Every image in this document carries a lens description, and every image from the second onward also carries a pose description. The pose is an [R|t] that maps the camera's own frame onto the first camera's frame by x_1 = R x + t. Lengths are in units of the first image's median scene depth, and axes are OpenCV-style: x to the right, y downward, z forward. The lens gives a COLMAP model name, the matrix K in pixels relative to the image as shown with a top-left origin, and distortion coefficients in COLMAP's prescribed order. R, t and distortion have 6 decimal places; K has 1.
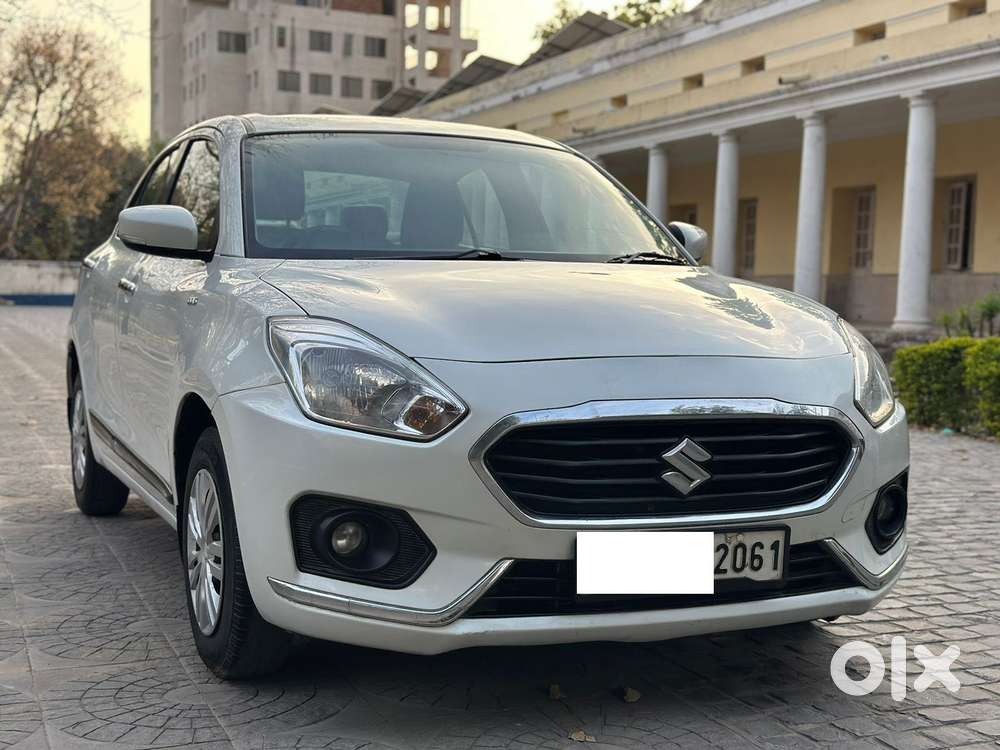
lens RADIAL K [[1372.1, 0, 500.0], [0, 1372.1, 375.0], [0, 0, 1]] dist [0.182062, -0.407216]
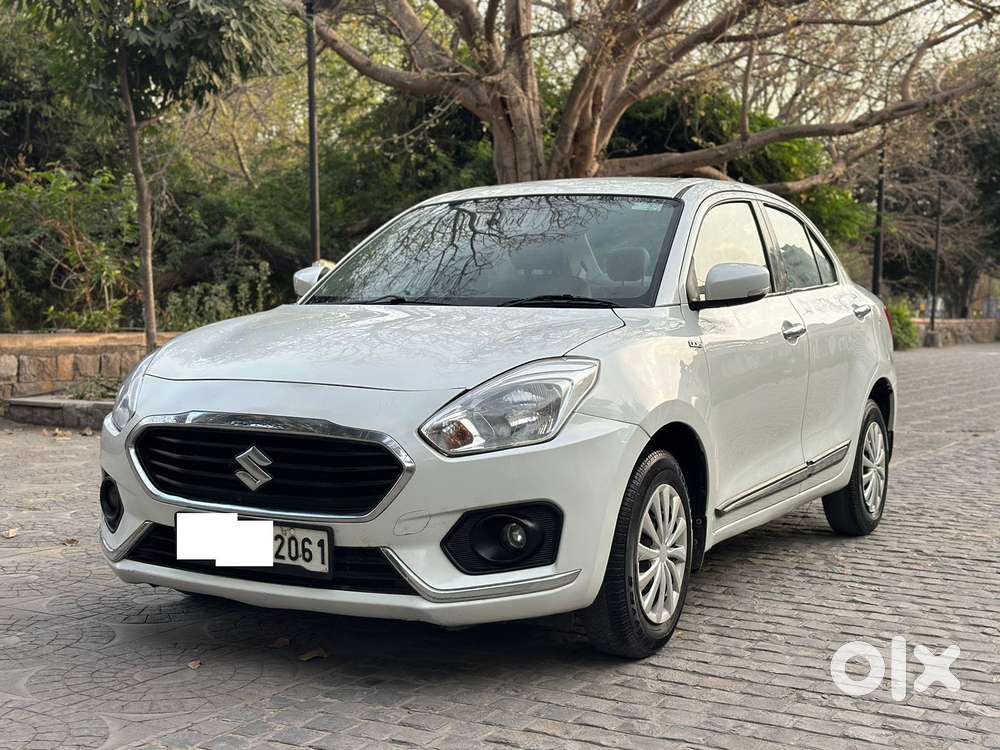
lens RADIAL K [[1372.1, 0, 500.0], [0, 1372.1, 375.0], [0, 0, 1]] dist [0.182062, -0.407216]
pose [[0.616329, 0.031096, -0.786875, 0.829726], [-0.052845, 0.998601, -0.001929, -0.019085], [0.785714, 0.042771, 0.617110, 0.255295]]
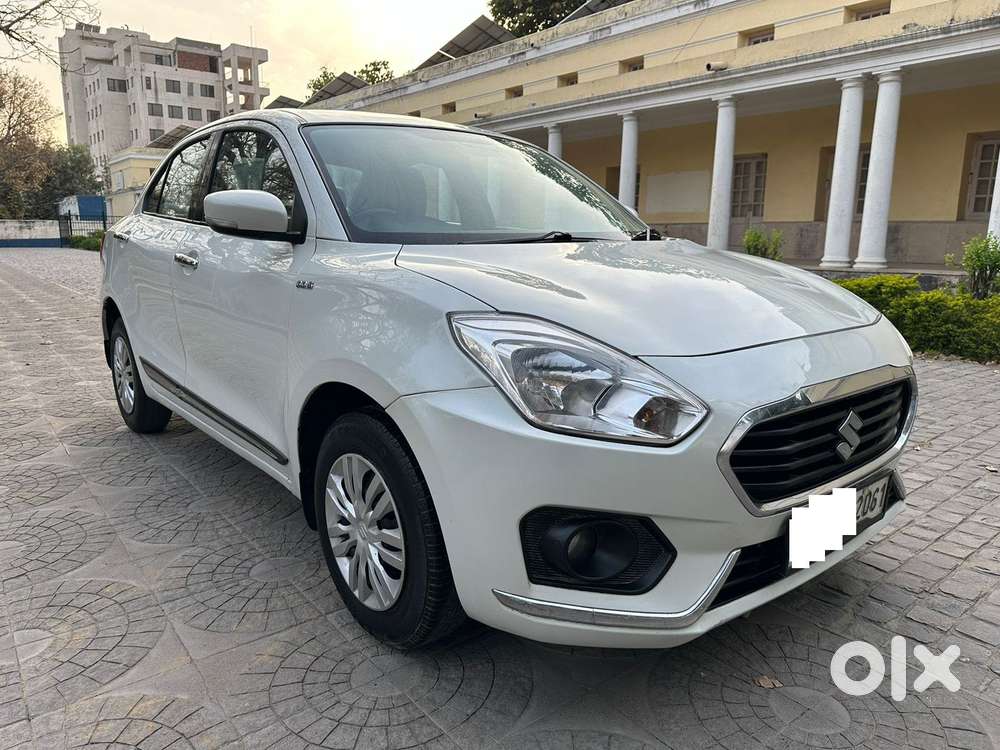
lens RADIAL K [[700.0, 0, 495.8], [0, 700.0, 373.2], [0, 0, 1]] dist [0.019205, -0.033362]
pose [[0.959320, -0.068868, 0.273794, -0.187107], [0.030018, 0.989176, 0.143632, -0.047155], [-0.280722, -0.129570, 0.951003, 0.359604]]
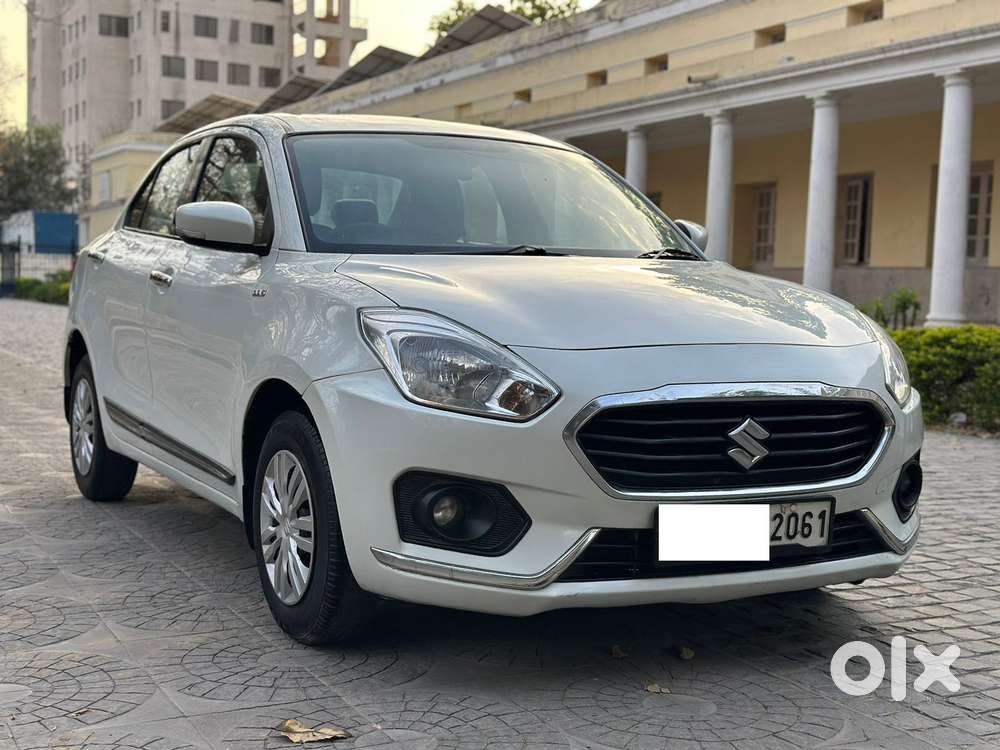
lens RADIAL K [[1372.1, 0, 500.0], [0, 1372.1, 375.0], [0, 0, 1]] dist [0.182062, -0.407216]
pose [[0.996508, -0.001856, 0.083479, -0.101815], [0.001318, 0.999978, 0.006498, 0.002443], [-0.083489, -0.006366, 0.996488, -0.056661]]
